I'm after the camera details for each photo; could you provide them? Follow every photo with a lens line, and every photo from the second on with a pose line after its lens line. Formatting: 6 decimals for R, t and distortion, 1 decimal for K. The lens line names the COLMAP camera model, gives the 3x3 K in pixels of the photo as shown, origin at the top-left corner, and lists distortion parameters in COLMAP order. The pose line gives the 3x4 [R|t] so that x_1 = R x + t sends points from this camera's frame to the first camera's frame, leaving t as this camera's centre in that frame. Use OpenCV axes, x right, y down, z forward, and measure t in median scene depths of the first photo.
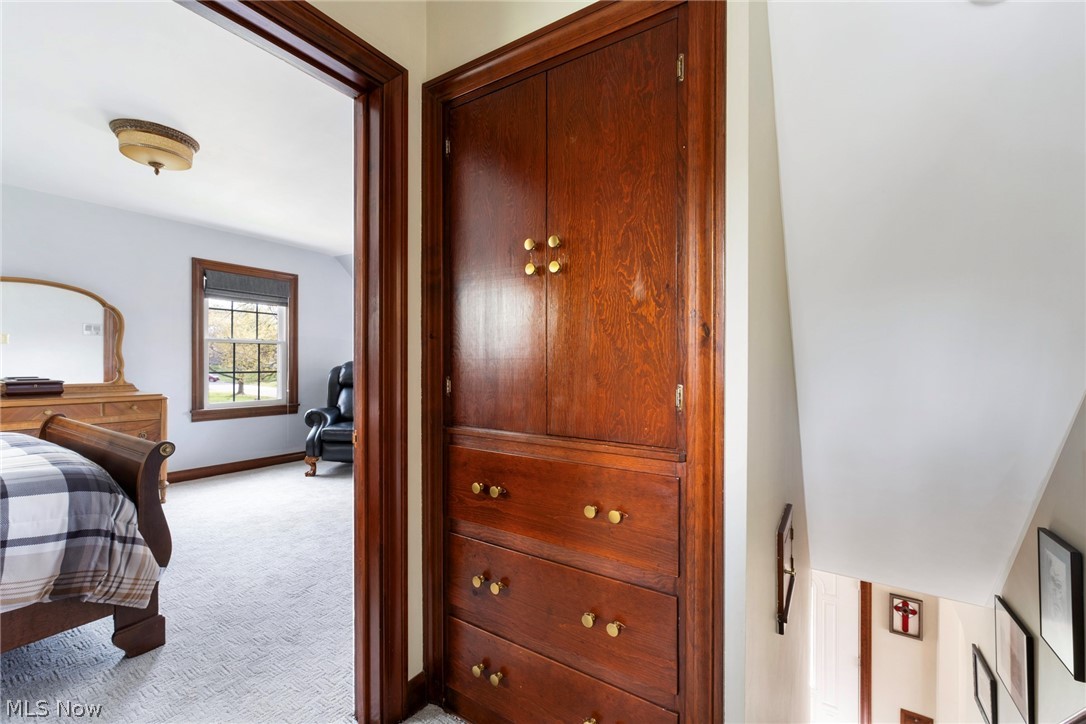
lens RADIAL K [[447.7, 0, 543.4], [0, 447.7, 364.2], [0, 0, 1]] dist [-0.004054, 0.000318]
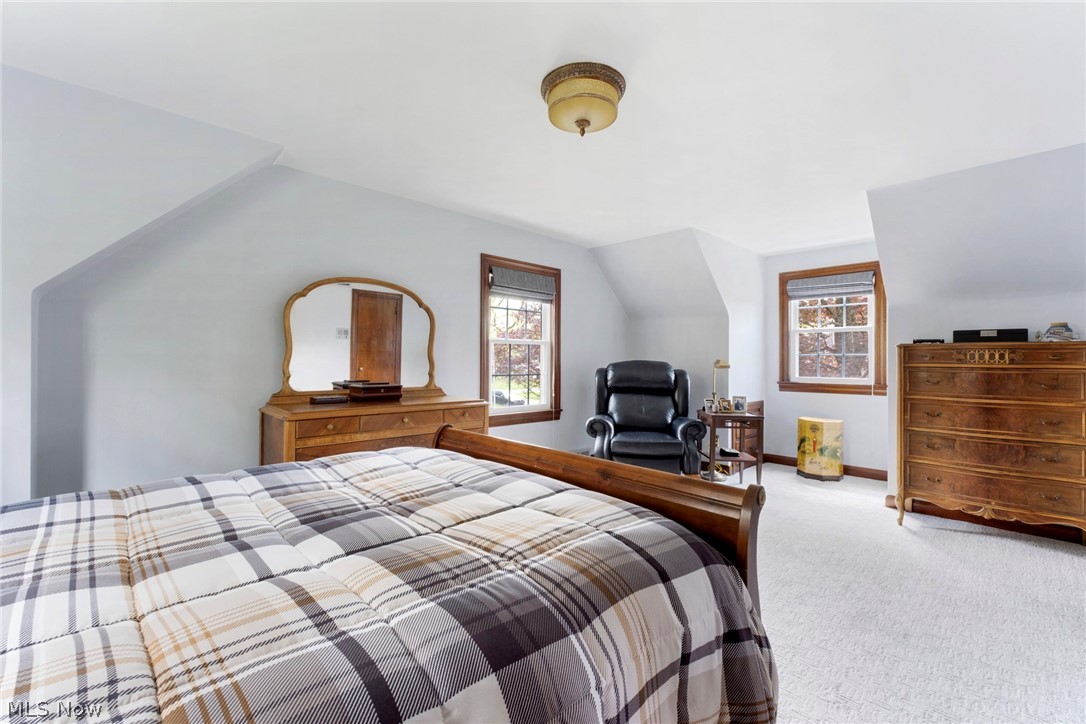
lens RADIAL K [[447.7, 0, 540.7], [0, 447.7, 360.1], [0, 0, 1]] dist [-0.004054, 0.000318]
pose [[0.972186, -0.004248, -0.234171, -0.413391], [0.002167, 0.999956, -0.009143, -0.004660], [0.234200, 0.008381, 0.972152, 0.106152]]
